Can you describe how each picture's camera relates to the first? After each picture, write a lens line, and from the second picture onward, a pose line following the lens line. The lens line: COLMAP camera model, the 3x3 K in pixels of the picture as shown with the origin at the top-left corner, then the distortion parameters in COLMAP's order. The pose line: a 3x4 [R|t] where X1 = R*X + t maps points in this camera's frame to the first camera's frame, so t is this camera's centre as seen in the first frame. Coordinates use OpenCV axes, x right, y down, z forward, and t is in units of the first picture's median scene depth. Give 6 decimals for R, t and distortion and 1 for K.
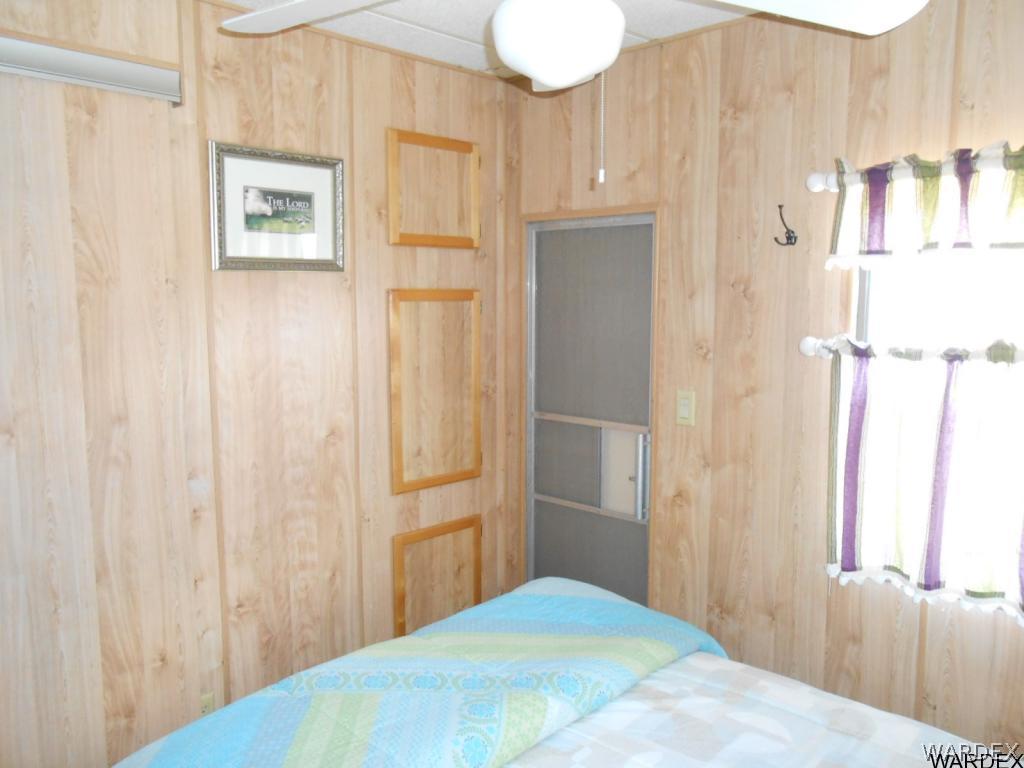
lens RADIAL K [[799.1, 0, 506.6], [0, 799.1, 386.4], [0, 0, 1]] dist [-0.032208, 0.049619]
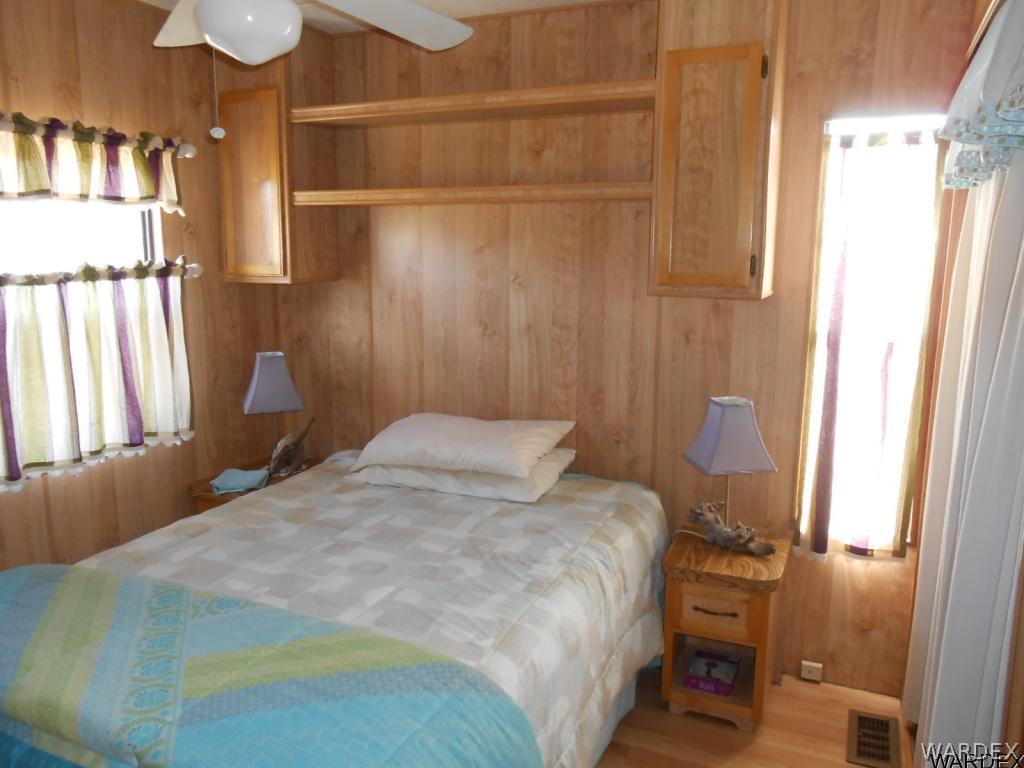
lens RADIAL K [[799.1, 0, 516.8], [0, 799.1, 387.9], [0, 0, 1]] dist [-0.032208, 0.049619]
pose [[-0.352996, -0.161002, 0.921668, -1.009048], [0.103705, 0.972280, 0.209562, -0.065700], [-0.929860, 0.169556, -0.326514, 0.828617]]
